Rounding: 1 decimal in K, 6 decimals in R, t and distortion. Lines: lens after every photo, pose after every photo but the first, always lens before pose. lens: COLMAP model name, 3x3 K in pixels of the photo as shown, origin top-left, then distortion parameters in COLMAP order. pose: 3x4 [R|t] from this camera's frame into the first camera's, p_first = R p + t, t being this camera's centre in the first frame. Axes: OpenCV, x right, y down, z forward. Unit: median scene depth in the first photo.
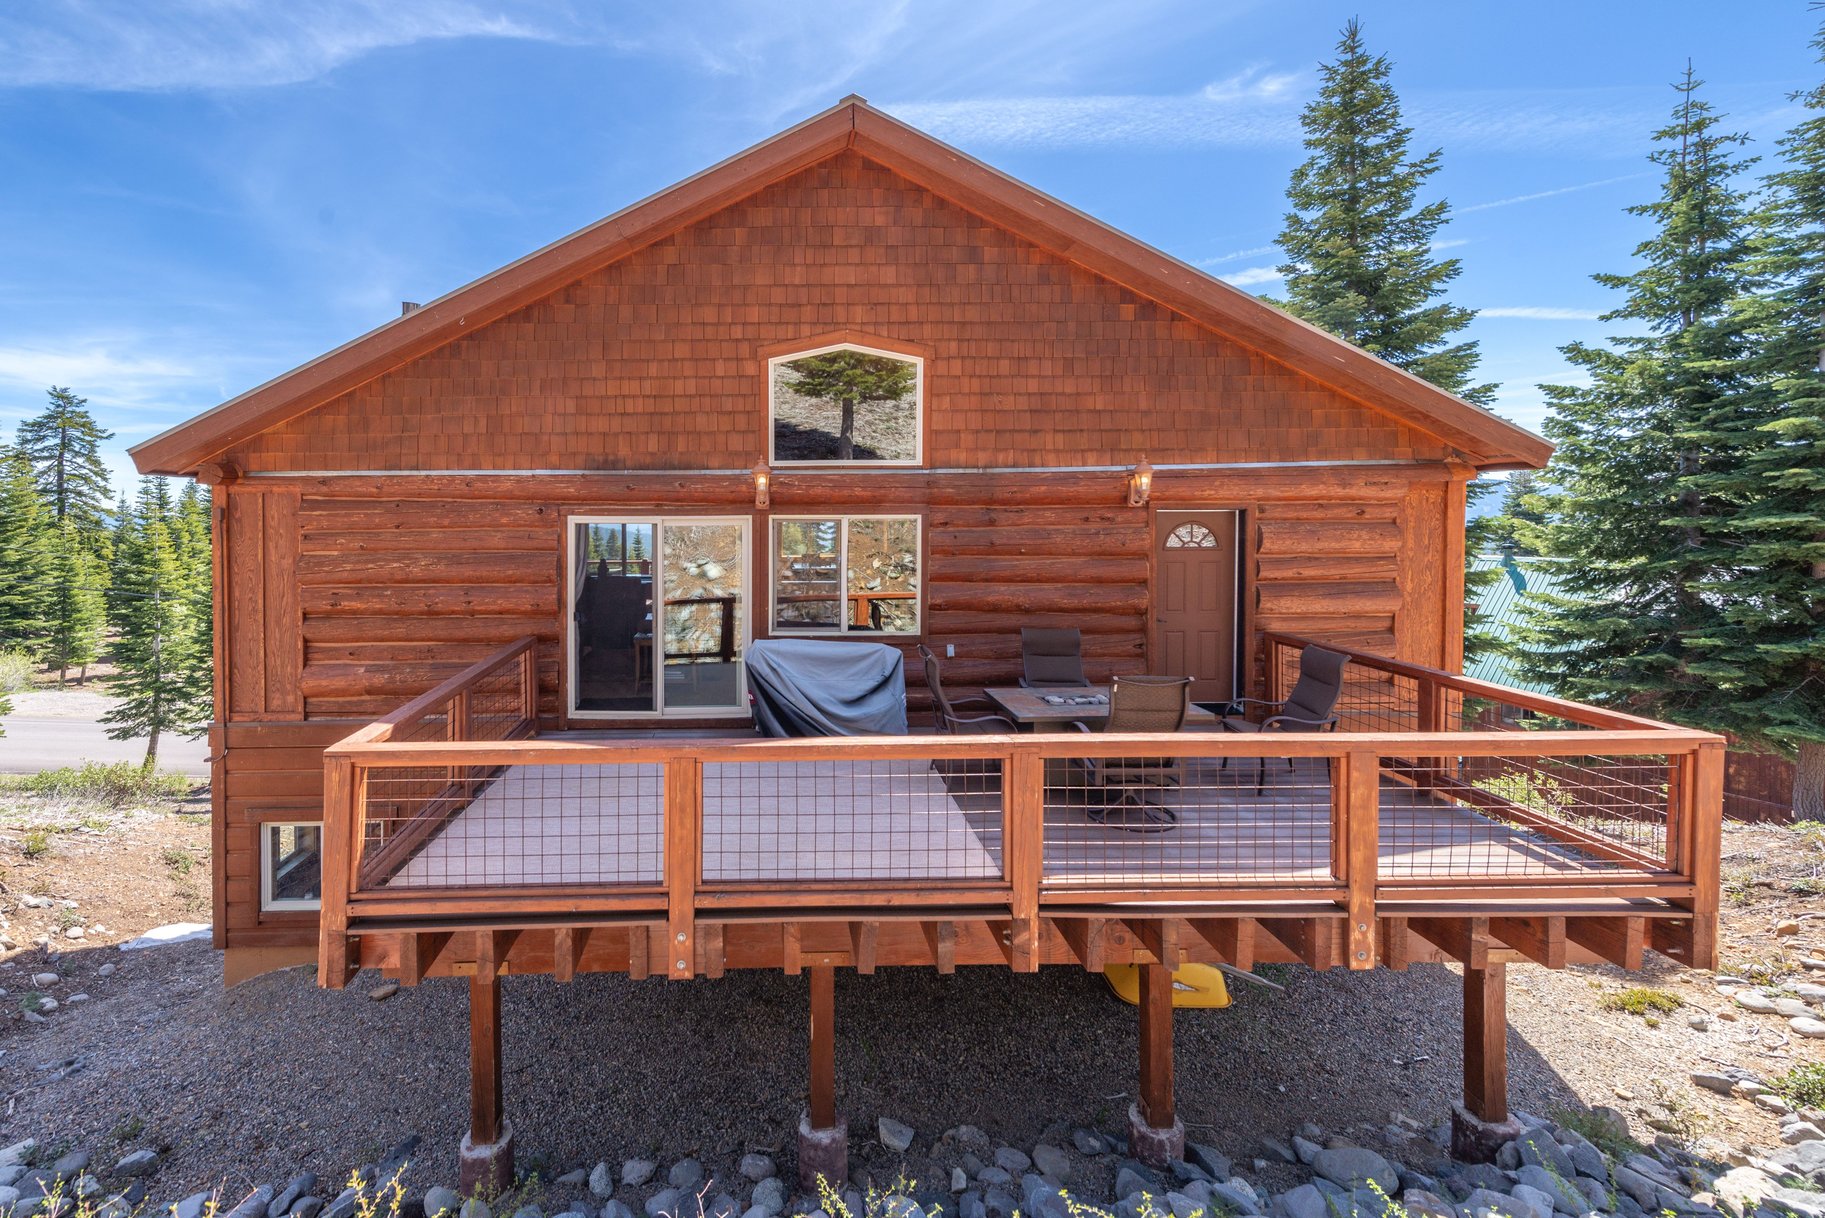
lens RADIAL K [[800.2, 0, 761.3], [0, 800.2, 525.5], [0, 0, 1]] dist [0.007405, 0.000284]
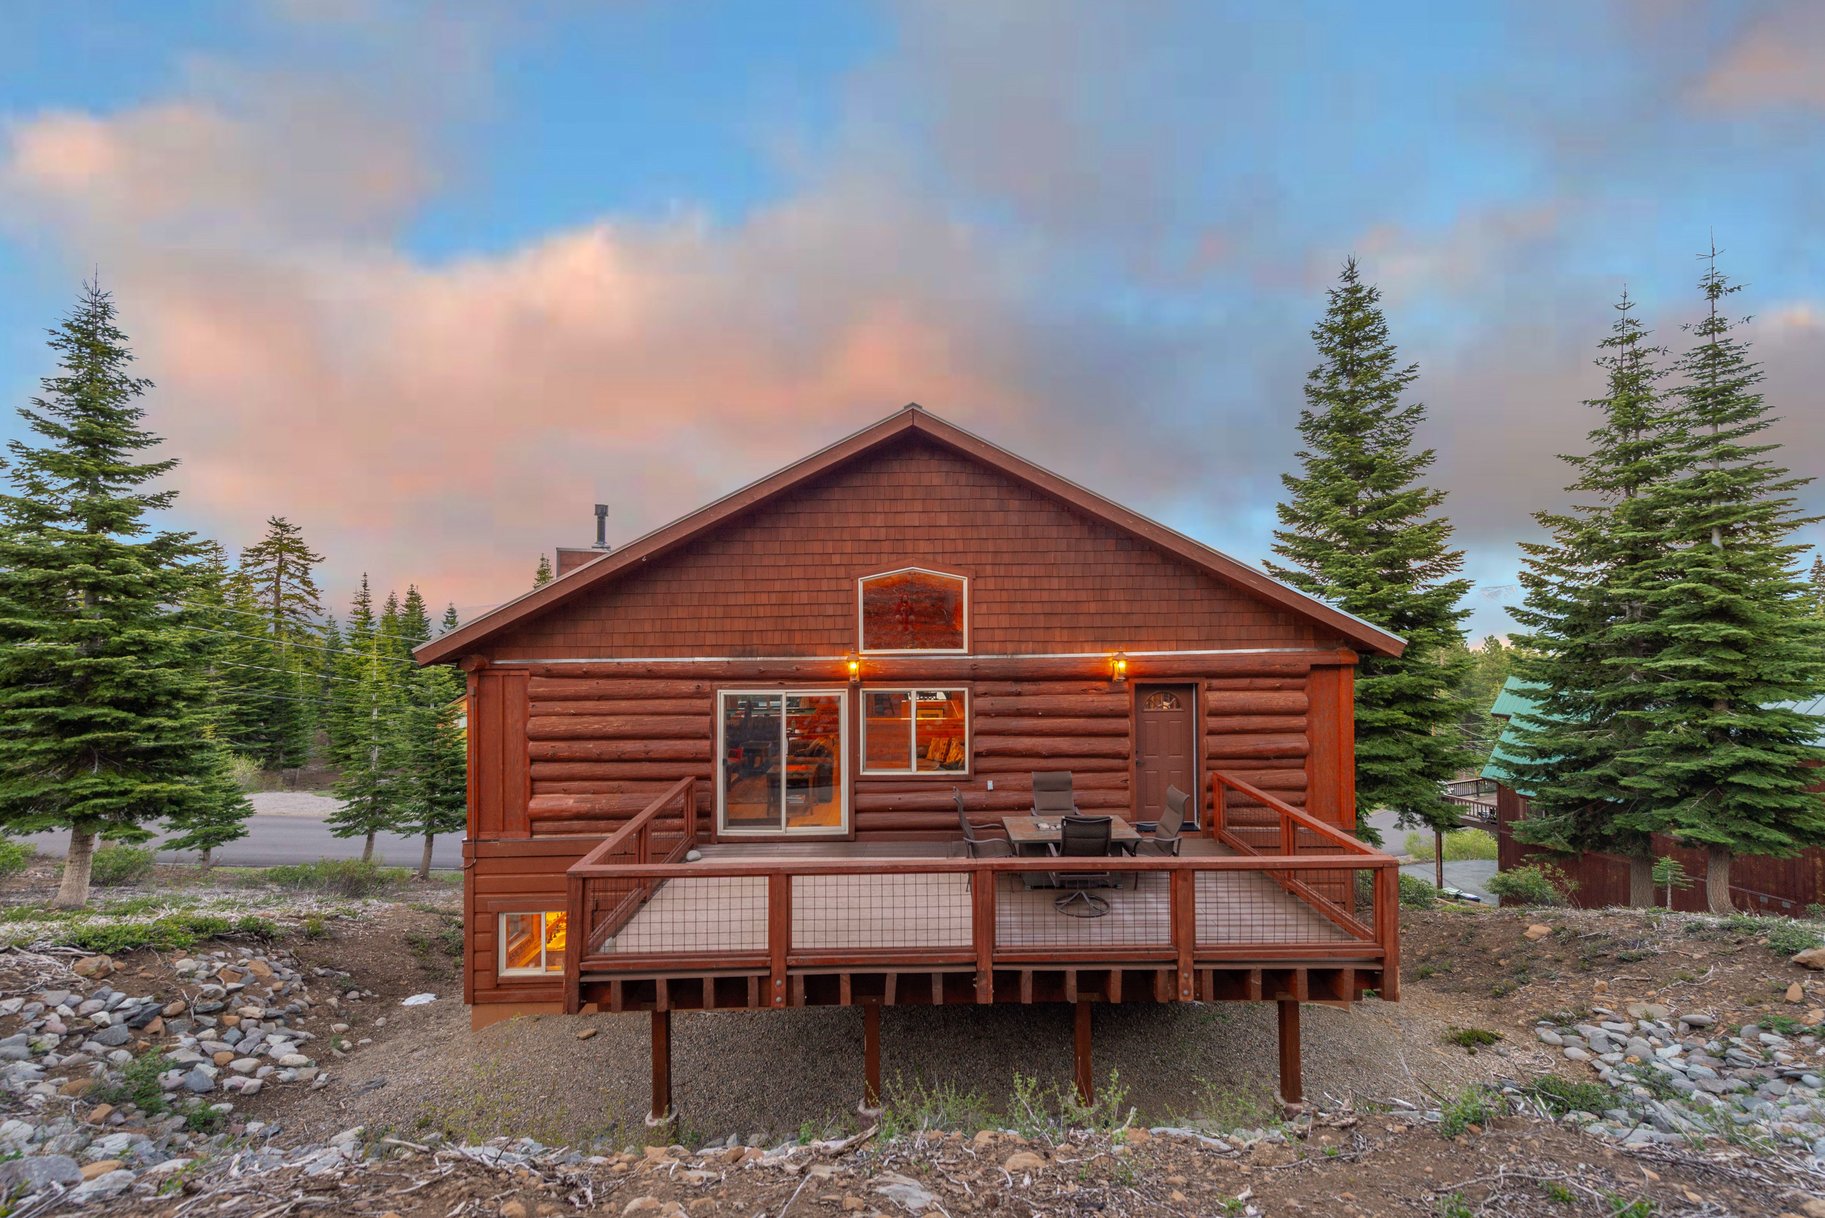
lens RADIAL K [[739.4, 0, 900.2], [0, 739.4, 602.5], [0, 0, 1]] dist [0.009453, -0.000273]
pose [[0.999959, -0.004630, -0.007800, 0.062845], [0.004373, 0.999457, -0.032668, -0.082779], [0.007947, 0.032632, 0.999436, -0.208454]]
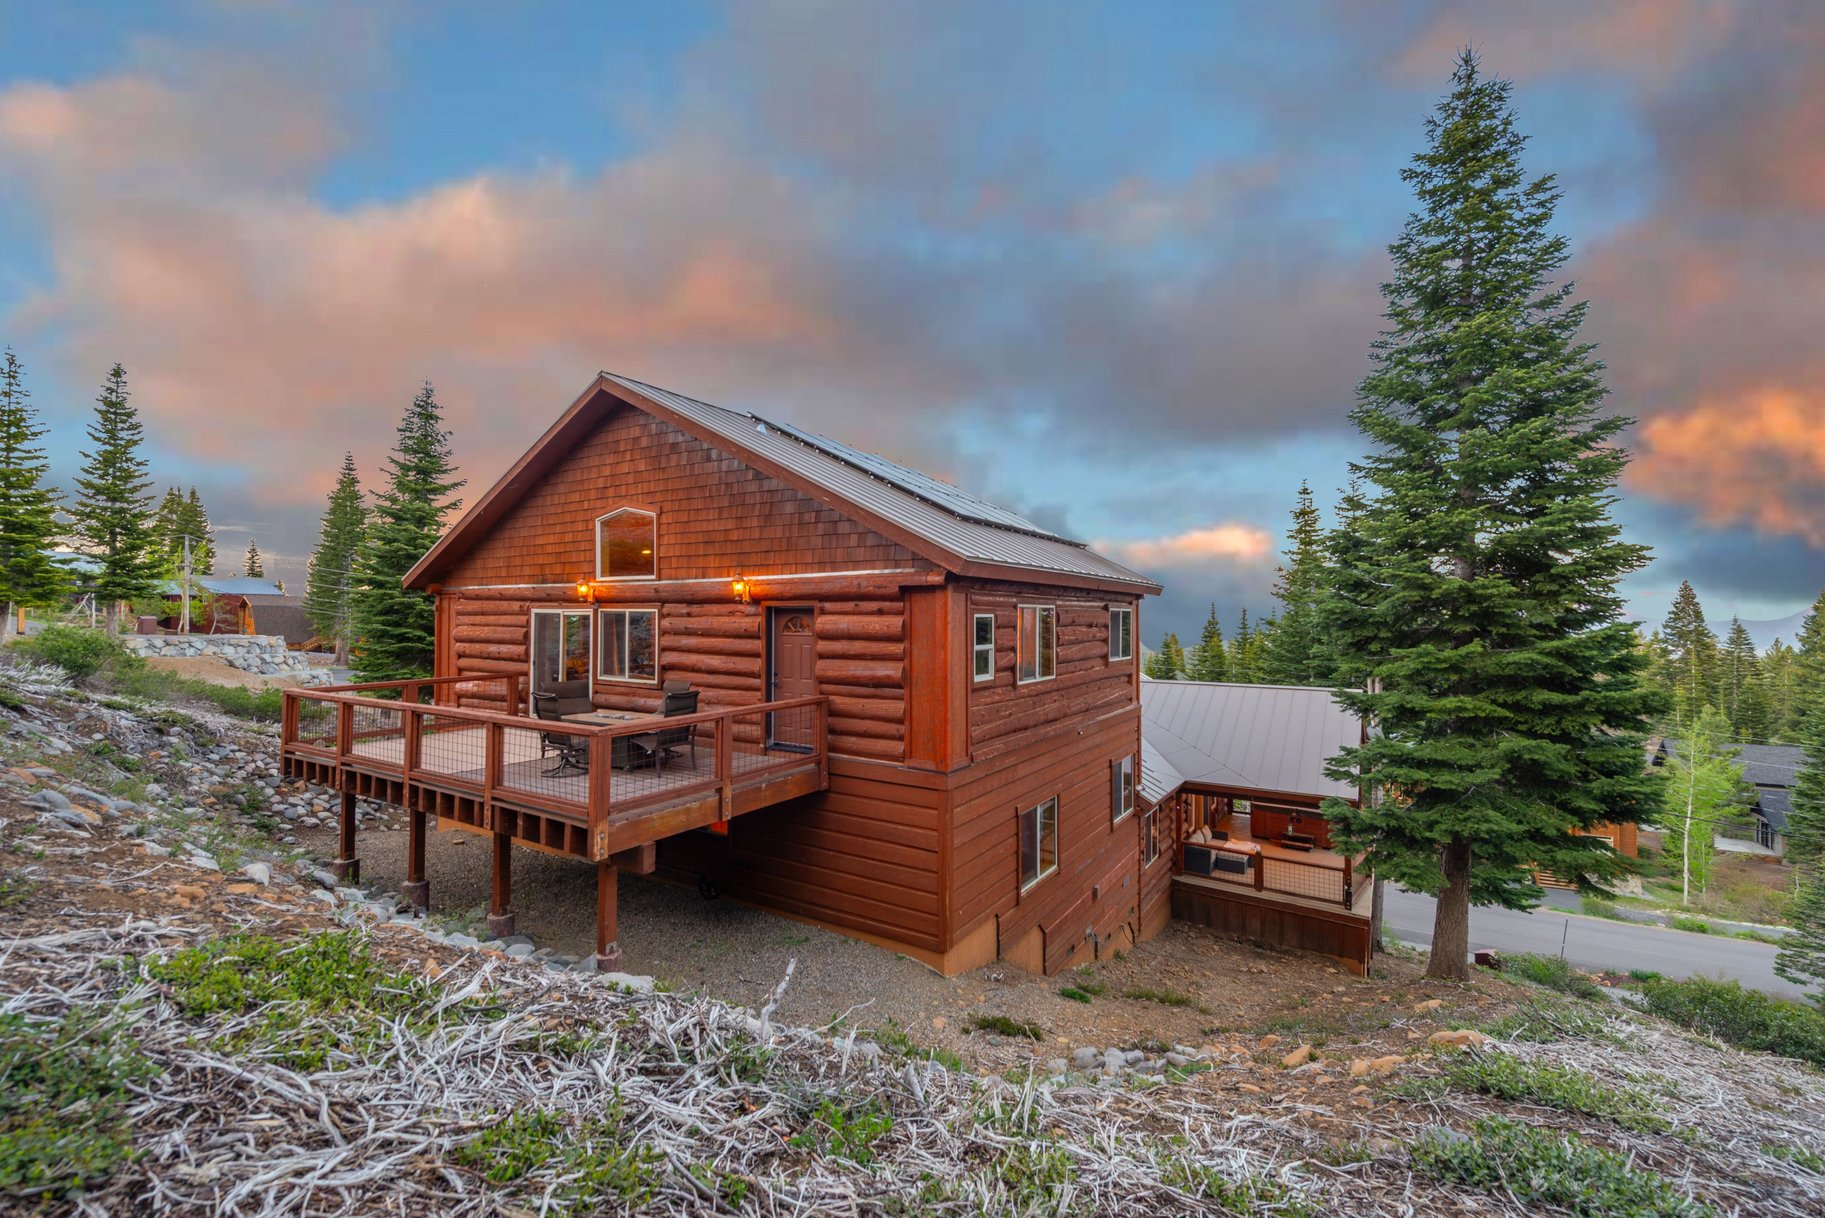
lens RADIAL K [[752.2, 0, 914.4], [0, 752.2, 609.6], [0, 0, 1]] dist [-0.000301, -0.000321]
pose [[0.842388, 0.002952, -0.538864, 1.002142], [-0.016474, 0.999659, -0.020277, 0.006954], [0.538620, 0.025958, 0.842149, -0.002754]]
